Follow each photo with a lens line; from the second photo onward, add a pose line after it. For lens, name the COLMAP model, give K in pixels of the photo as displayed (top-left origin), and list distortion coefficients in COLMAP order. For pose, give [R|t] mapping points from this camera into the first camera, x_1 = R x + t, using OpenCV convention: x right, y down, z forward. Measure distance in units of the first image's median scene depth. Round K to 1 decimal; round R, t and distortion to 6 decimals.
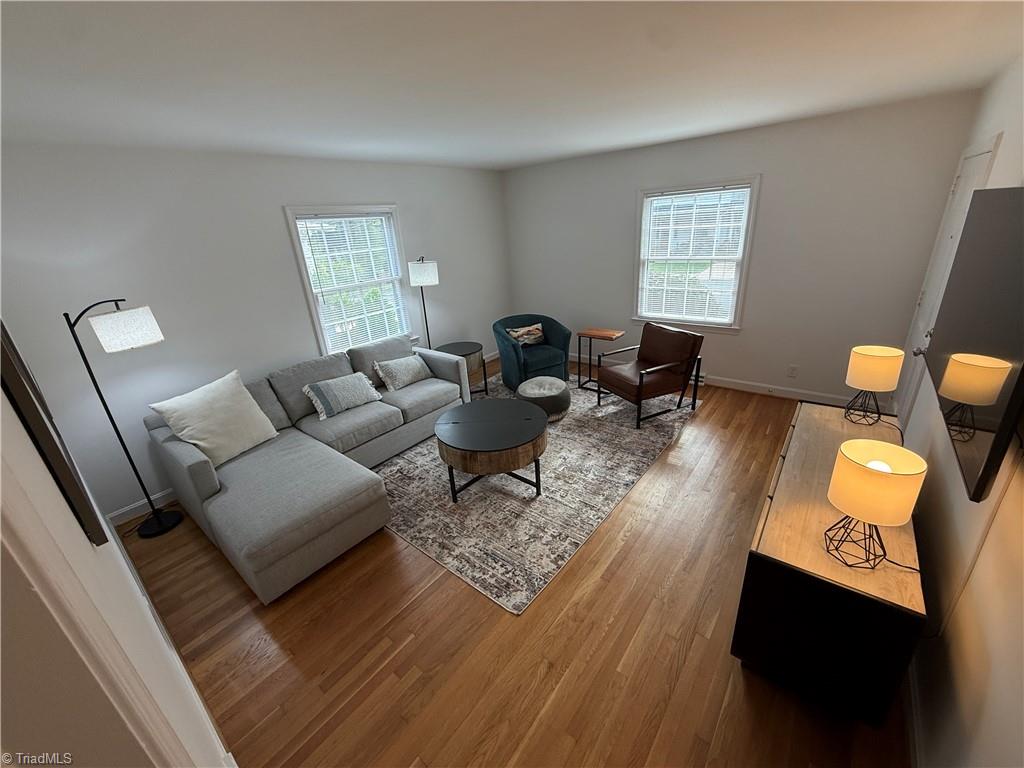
lens RADIAL K [[409.1, 0, 509.1], [0, 409.1, 383.4], [0, 0, 1]] dist [-0.000958, 0.000041]
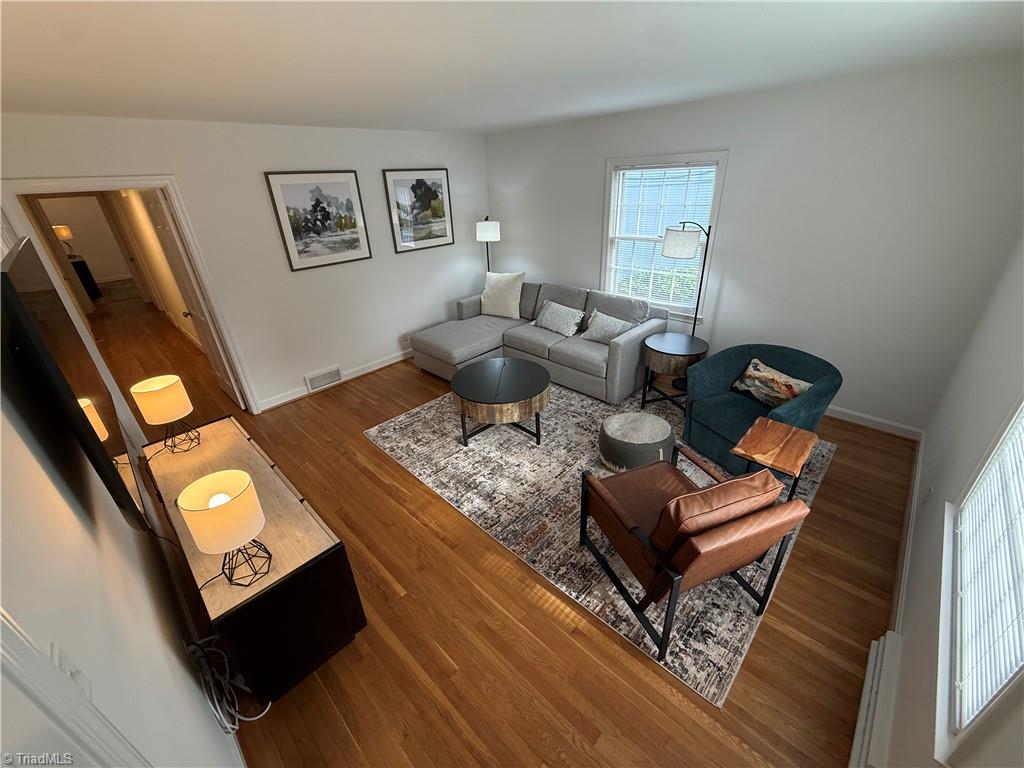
lens RADIAL K [[409.1, 0, 508.5], [0, 409.1, 386.5], [0, 0, 1]] dist [-0.000958, 0.000041]
pose [[-0.092721, 0.507461, -0.856672, 0.813690], [-0.329574, 0.796238, 0.507333, -0.404212], [0.939566, 0.329377, 0.093418, 0.816272]]
